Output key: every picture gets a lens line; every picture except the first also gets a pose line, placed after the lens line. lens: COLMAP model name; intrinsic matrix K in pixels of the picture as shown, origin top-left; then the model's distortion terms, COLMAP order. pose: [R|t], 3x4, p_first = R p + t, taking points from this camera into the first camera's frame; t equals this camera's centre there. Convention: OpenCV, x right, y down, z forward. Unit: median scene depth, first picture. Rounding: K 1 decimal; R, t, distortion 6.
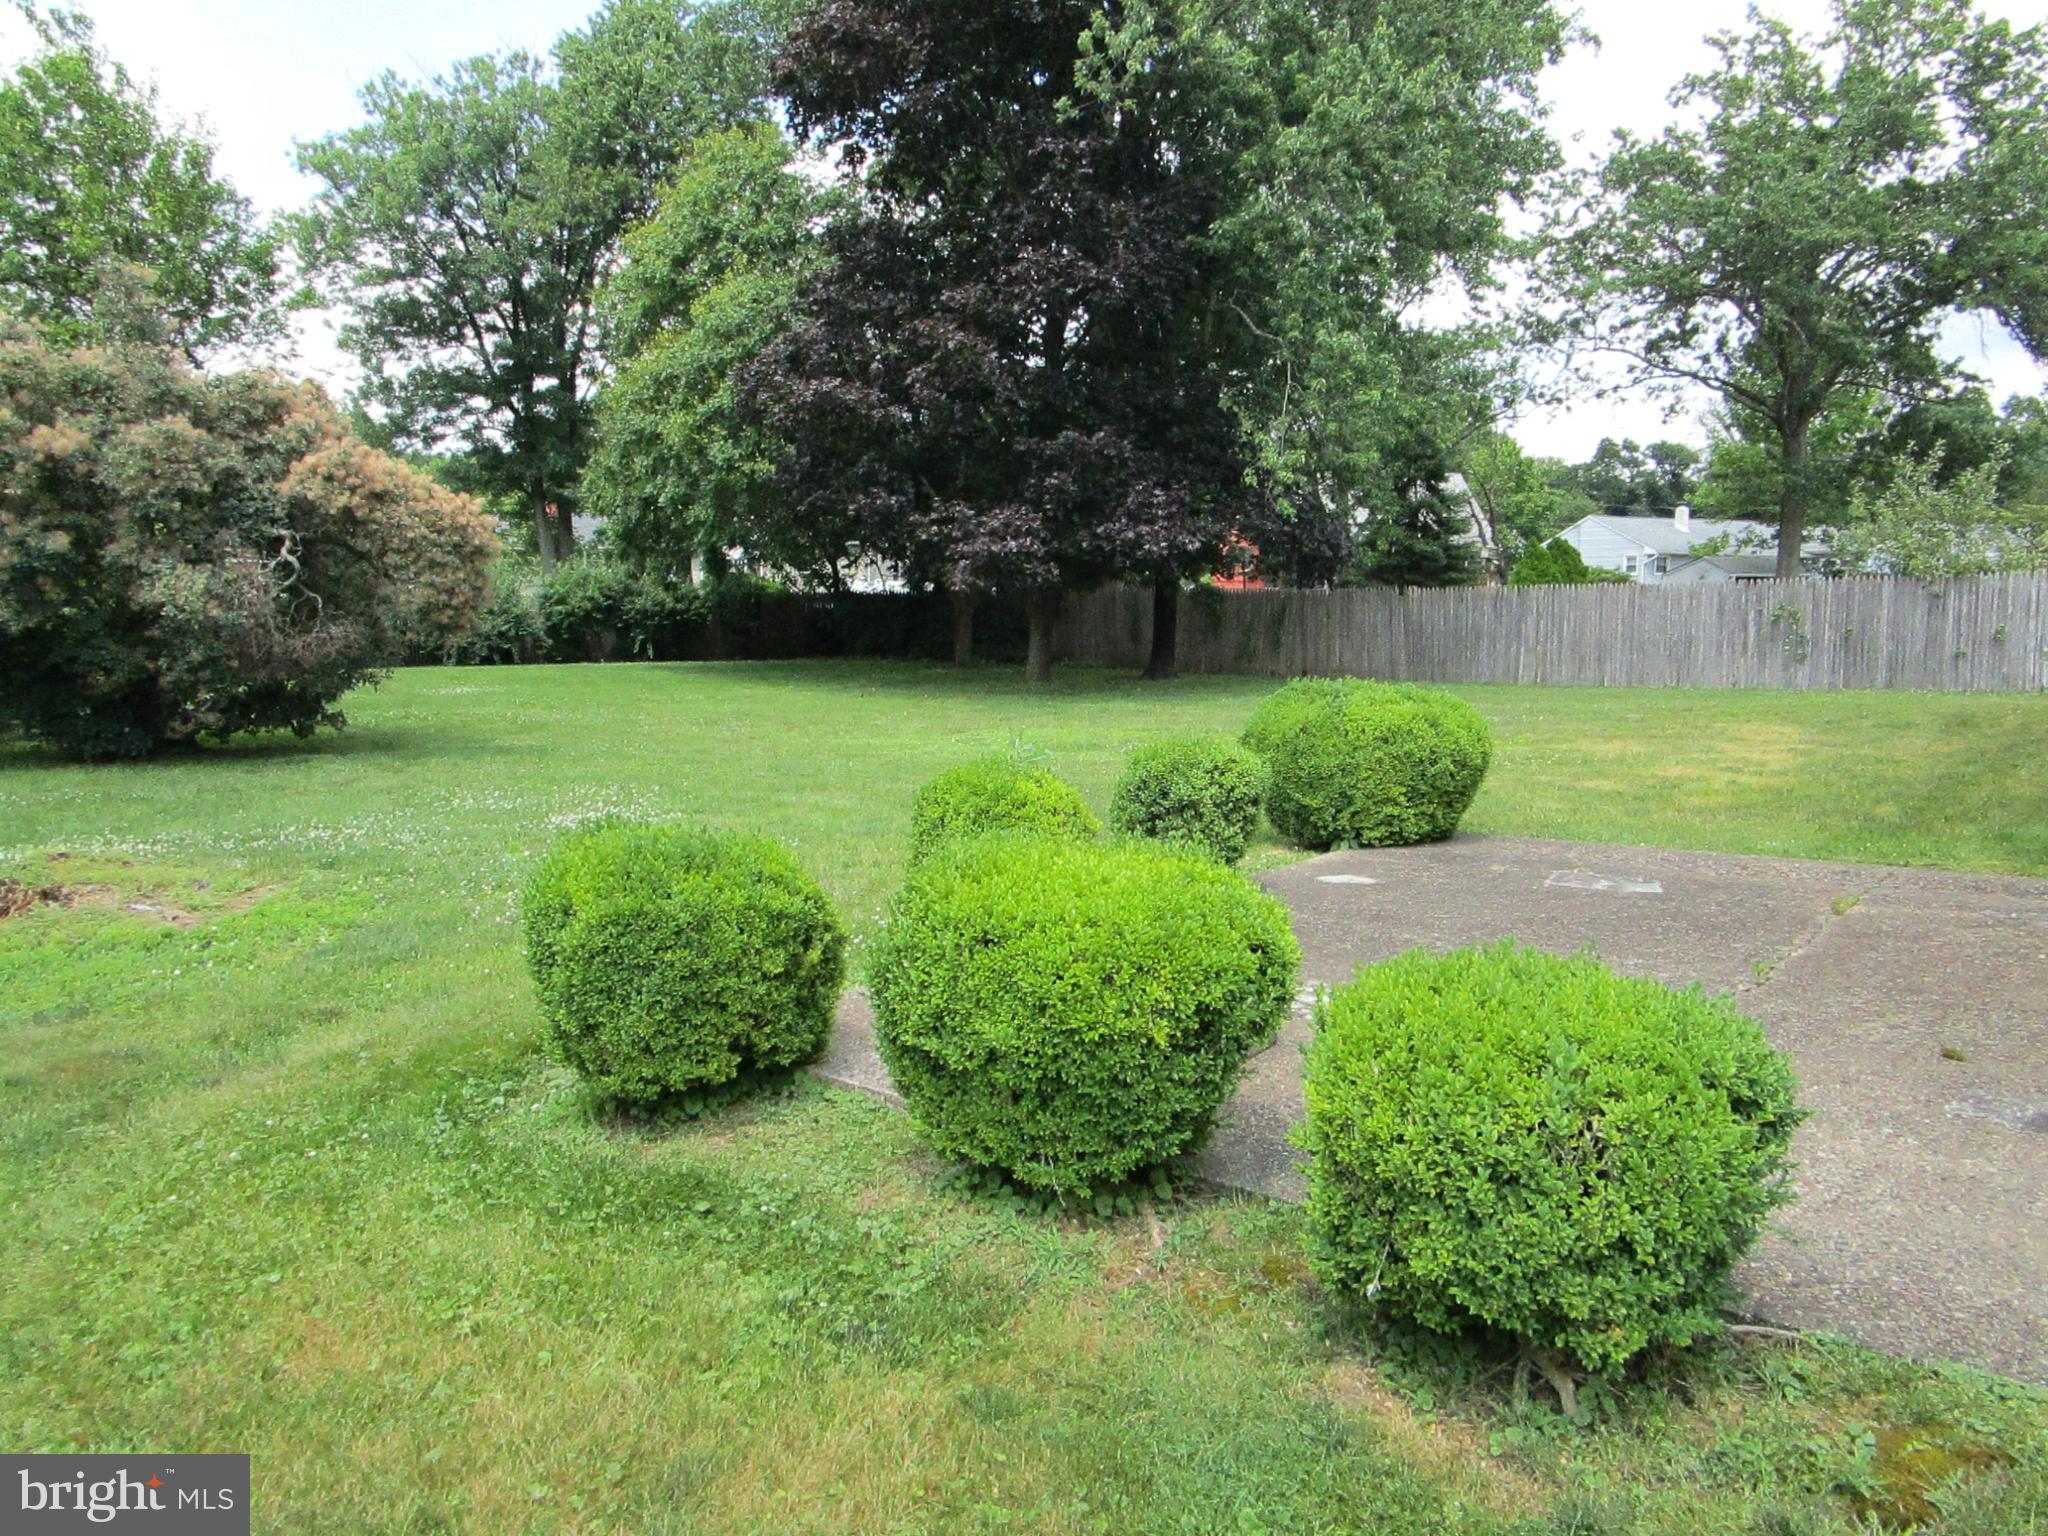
lens RADIAL K [[1475.6, 0, 1023.5], [0, 1475.6, 774.3], [0, 0, 1]] dist [-0.013383, 0.002372]
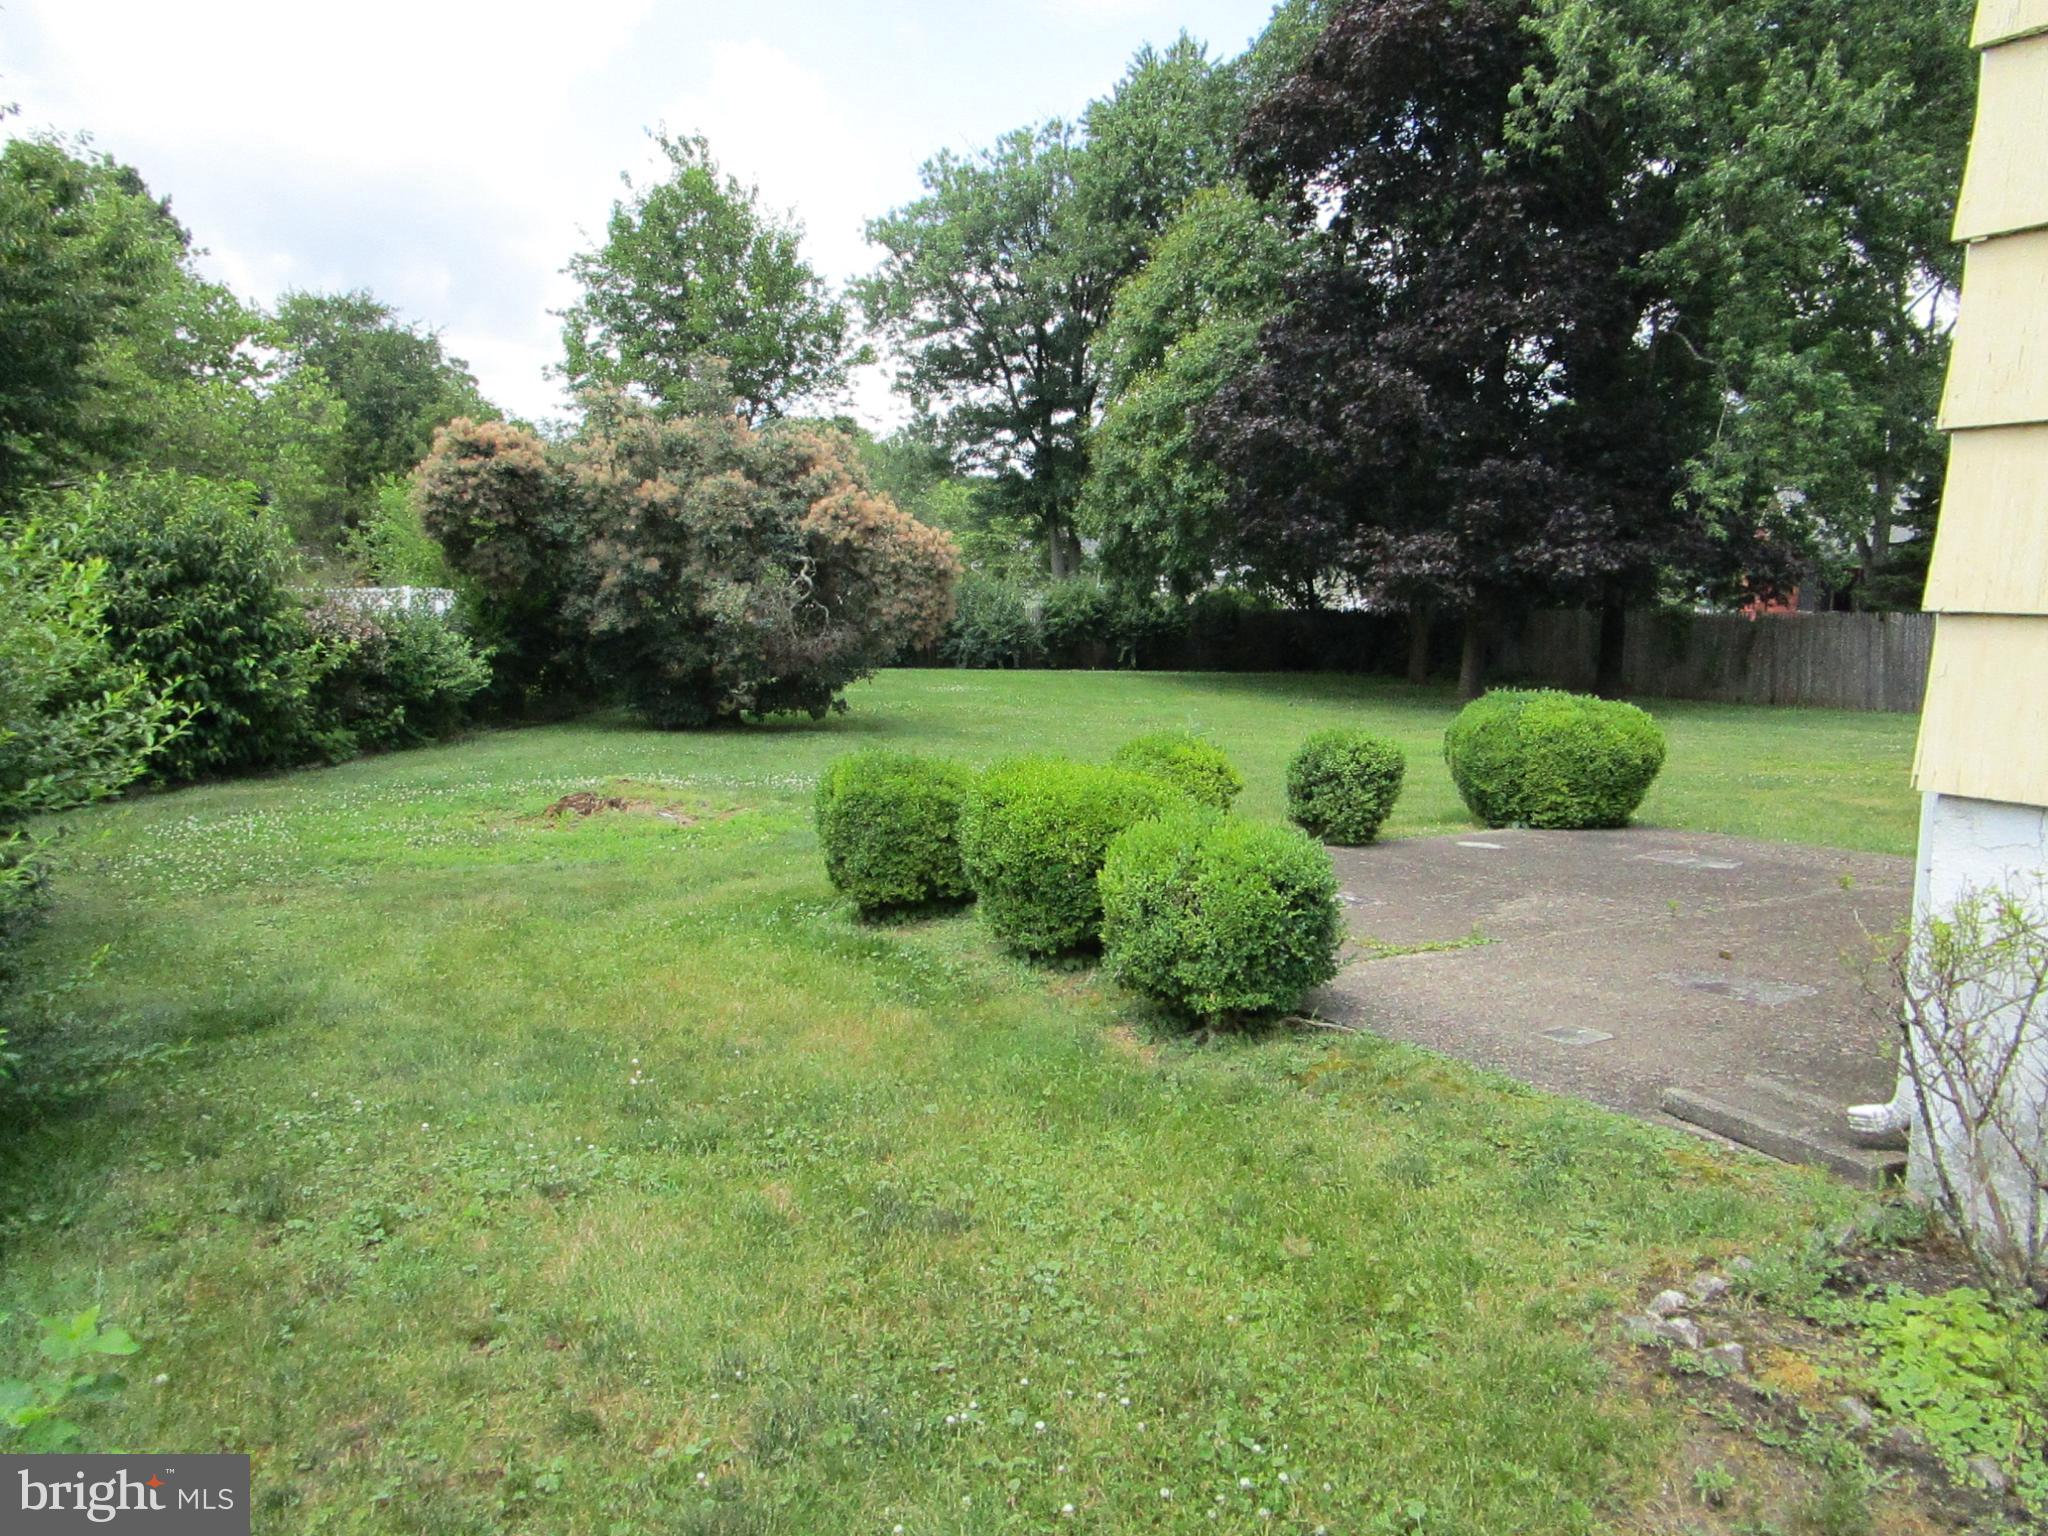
lens RADIAL K [[1484.8, 0, 1024.0], [0, 1484.8, 768.0], [0, 0, 1]] dist [0.001913, -0.000252]
pose [[0.937735, 0.049995, -0.343734, 0.071118], [-0.055161, 0.998464, -0.005260, 0.008341], [0.342943, 0.023893, 0.939052, -0.081512]]
